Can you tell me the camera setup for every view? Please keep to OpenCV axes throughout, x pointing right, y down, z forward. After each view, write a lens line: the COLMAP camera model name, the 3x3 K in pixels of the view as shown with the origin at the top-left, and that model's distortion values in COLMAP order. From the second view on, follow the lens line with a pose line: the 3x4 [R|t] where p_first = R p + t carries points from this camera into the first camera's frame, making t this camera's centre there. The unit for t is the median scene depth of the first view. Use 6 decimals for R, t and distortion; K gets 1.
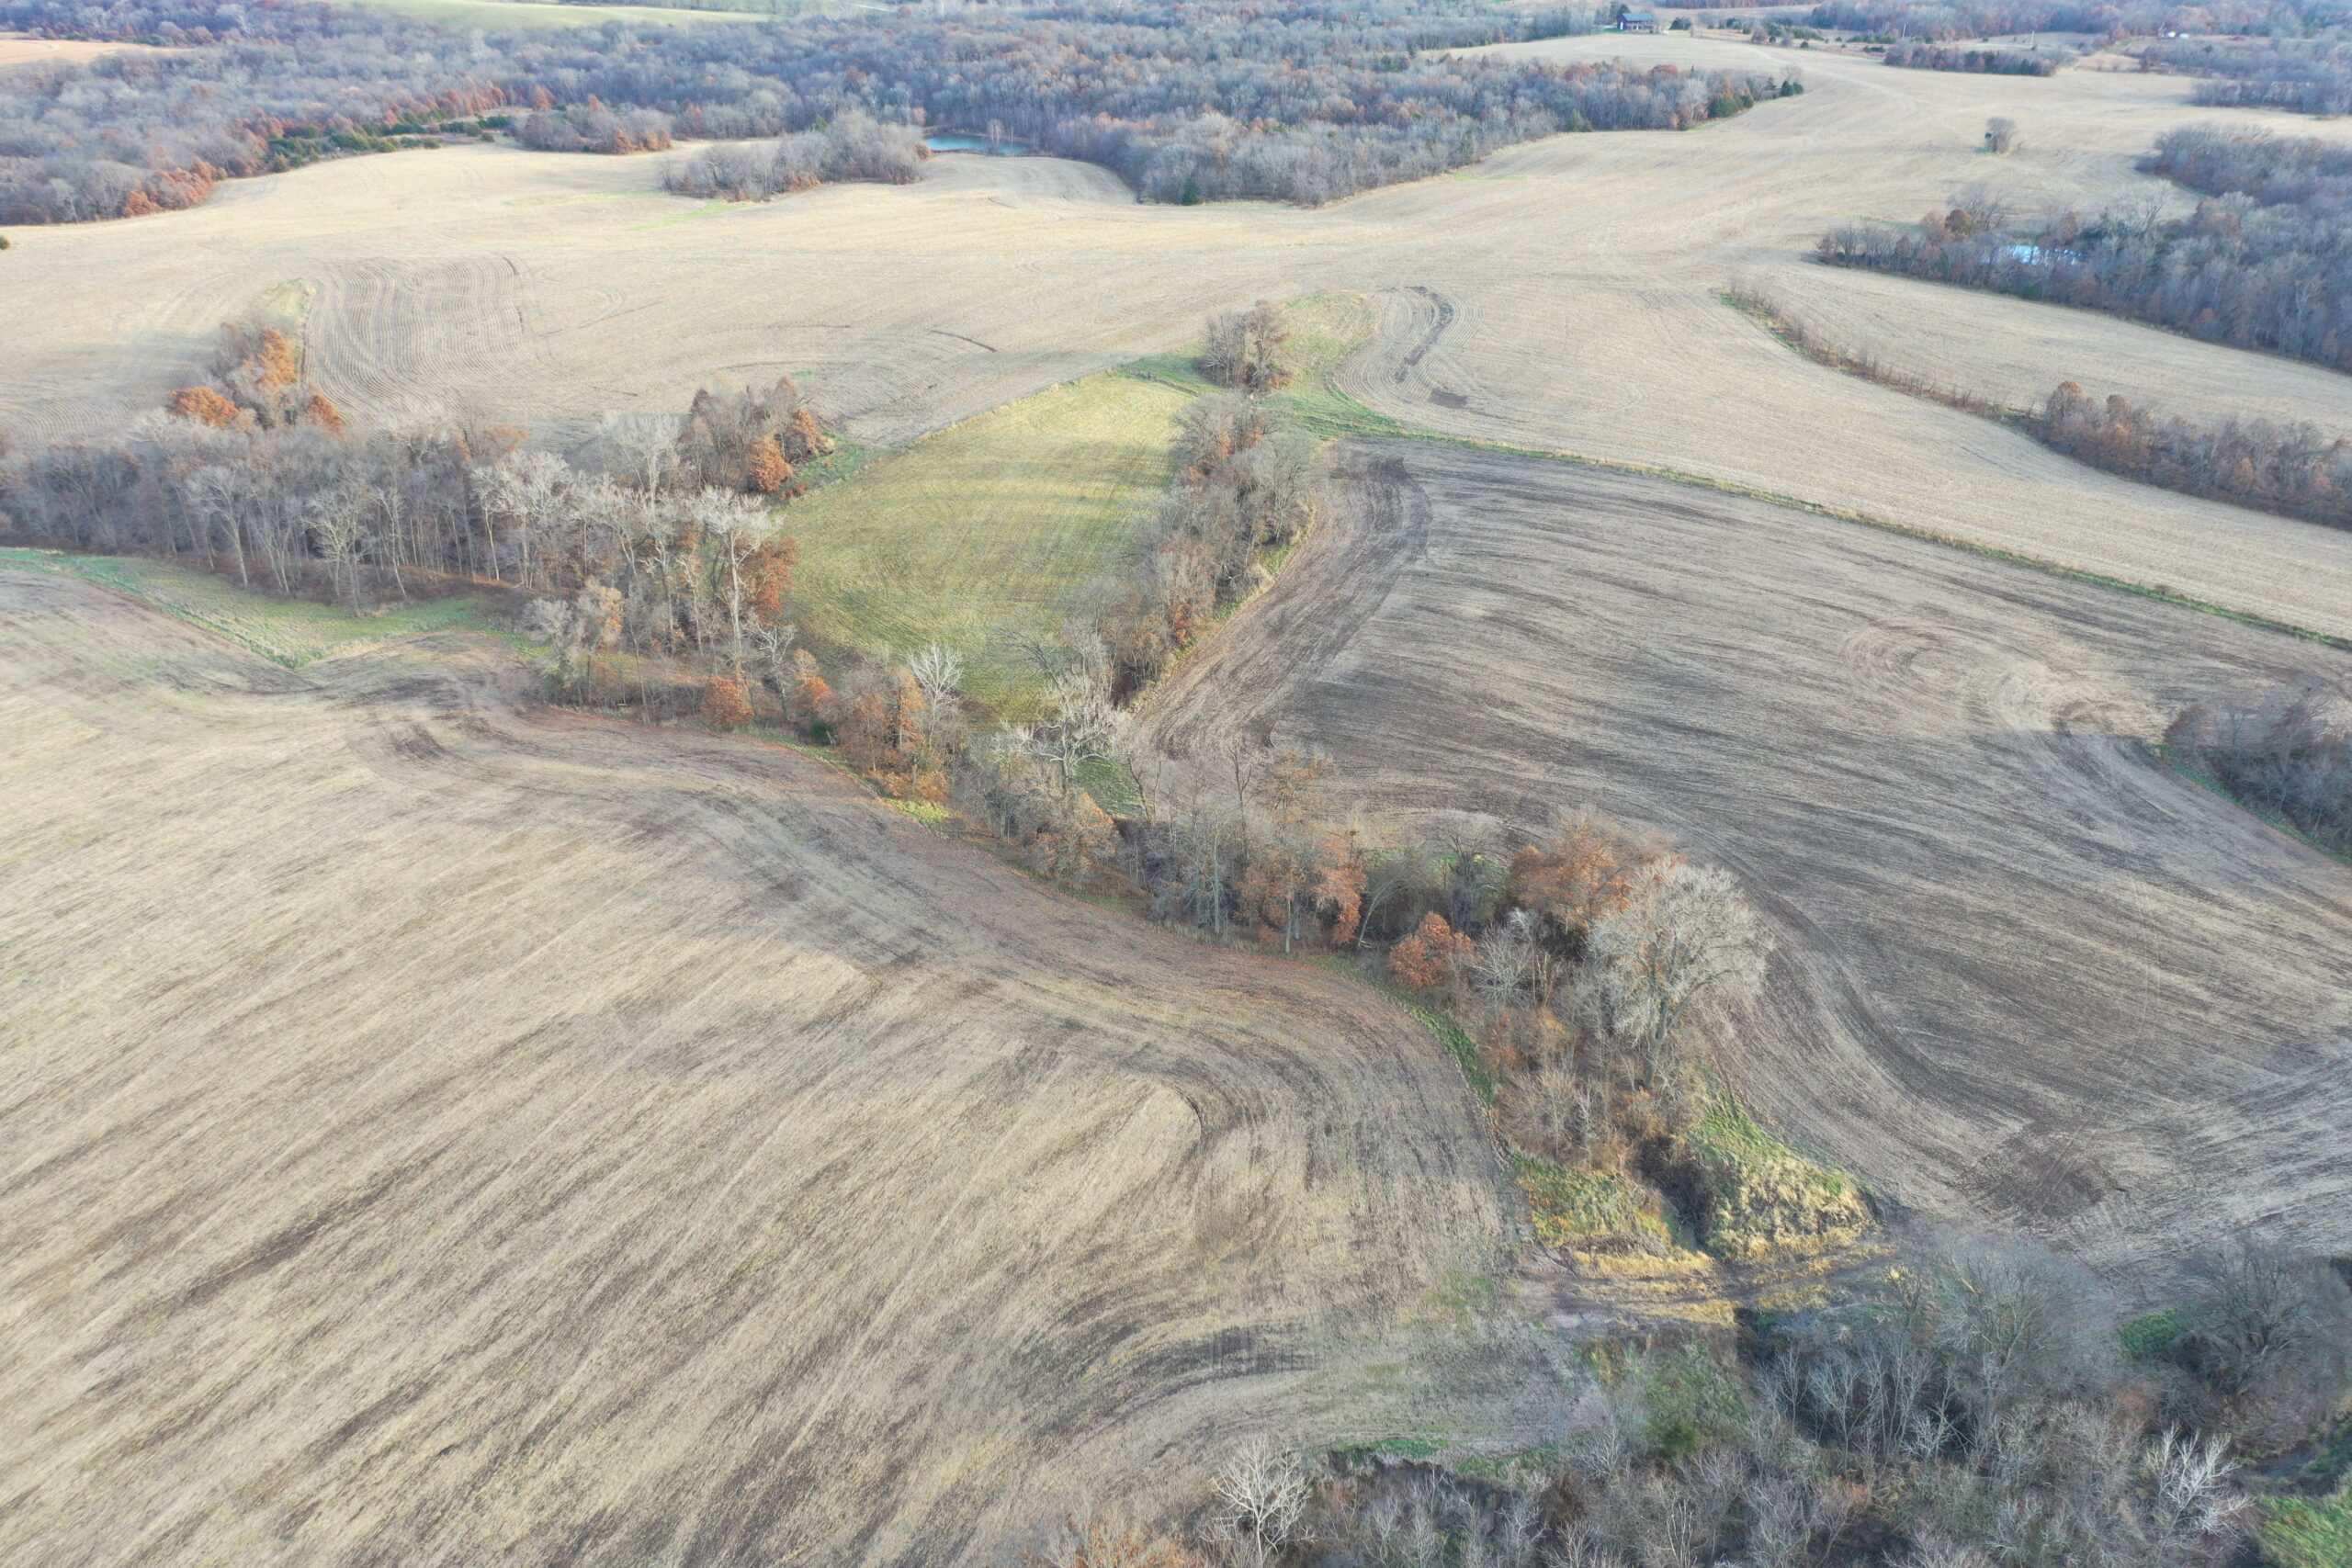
lens RADIAL K [[1864.3, 0, 1169.2], [0, 1864.3, 766.7], [0, 0, 1]] dist [-0.002516, -0.003416]
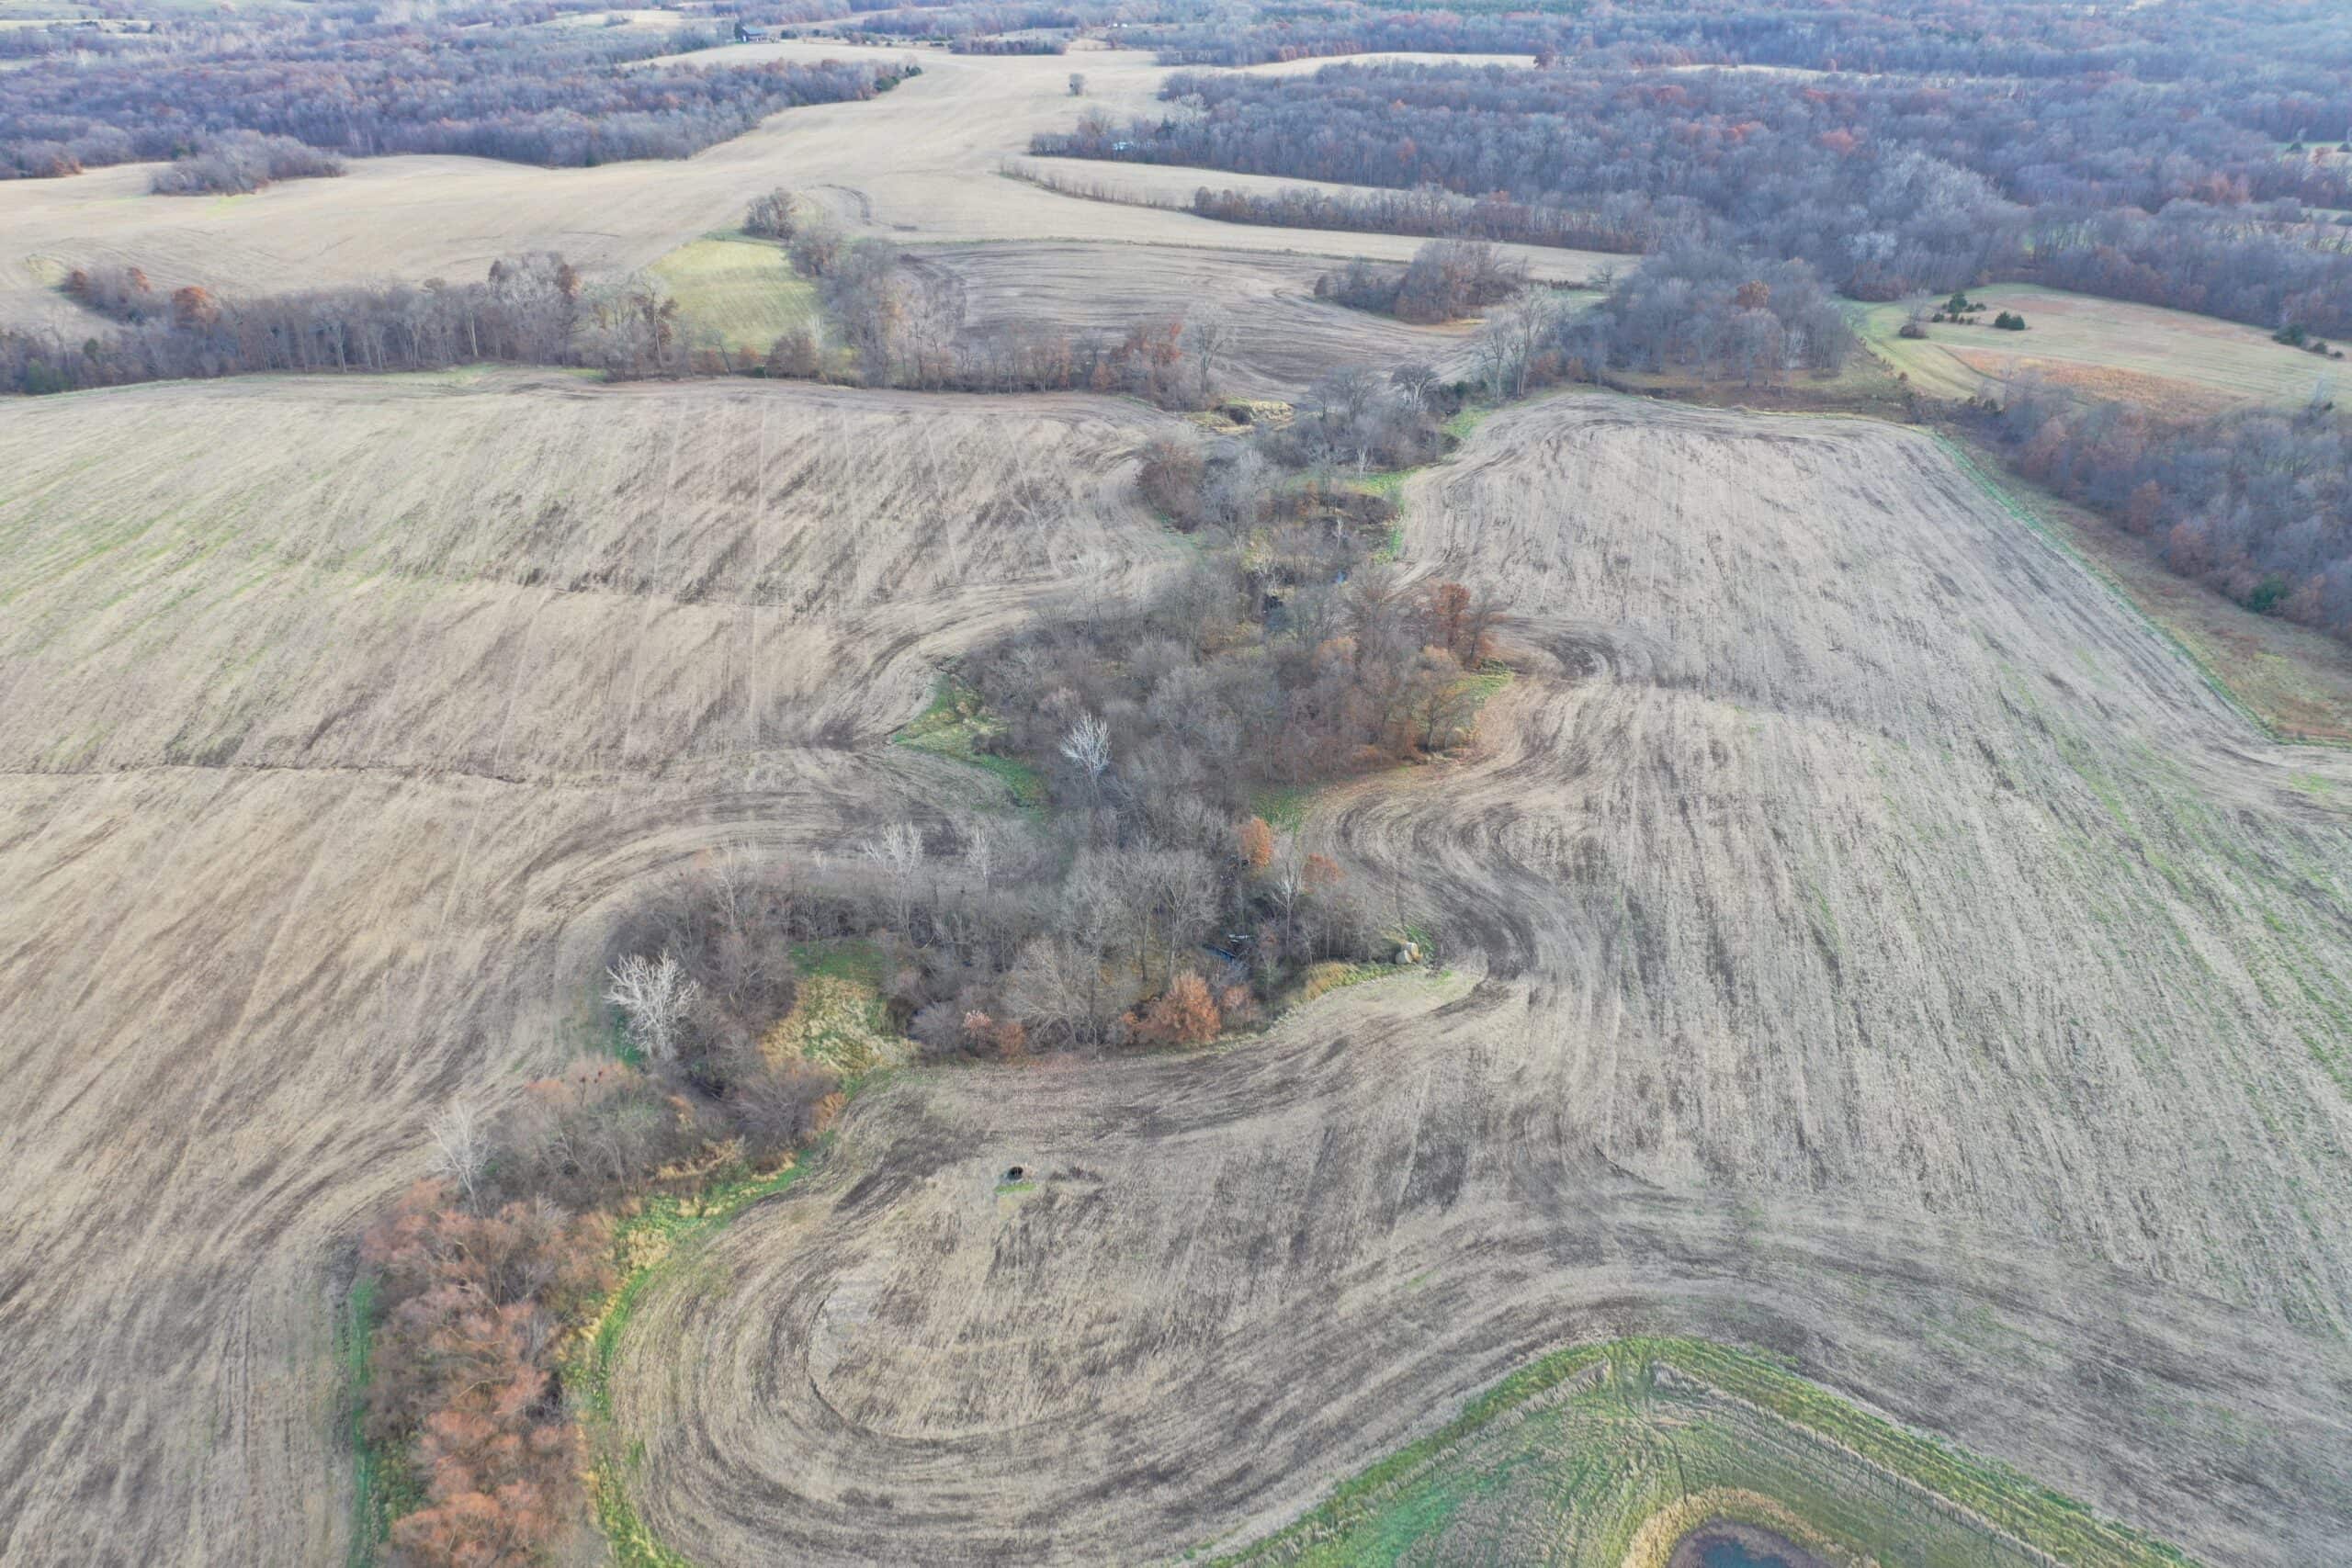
lens RADIAL K [[1864.3, 0, 1170.6], [0, 1864.3, 767.2], [0, 0, 1]] dist [-0.002516, -0.003416]
pose [[0.856329, -0.230638, 0.462068, -0.818738], [0.237574, 0.970369, 0.044067, 0.403215], [-0.458541, 0.072039, 0.885749, -0.929403]]
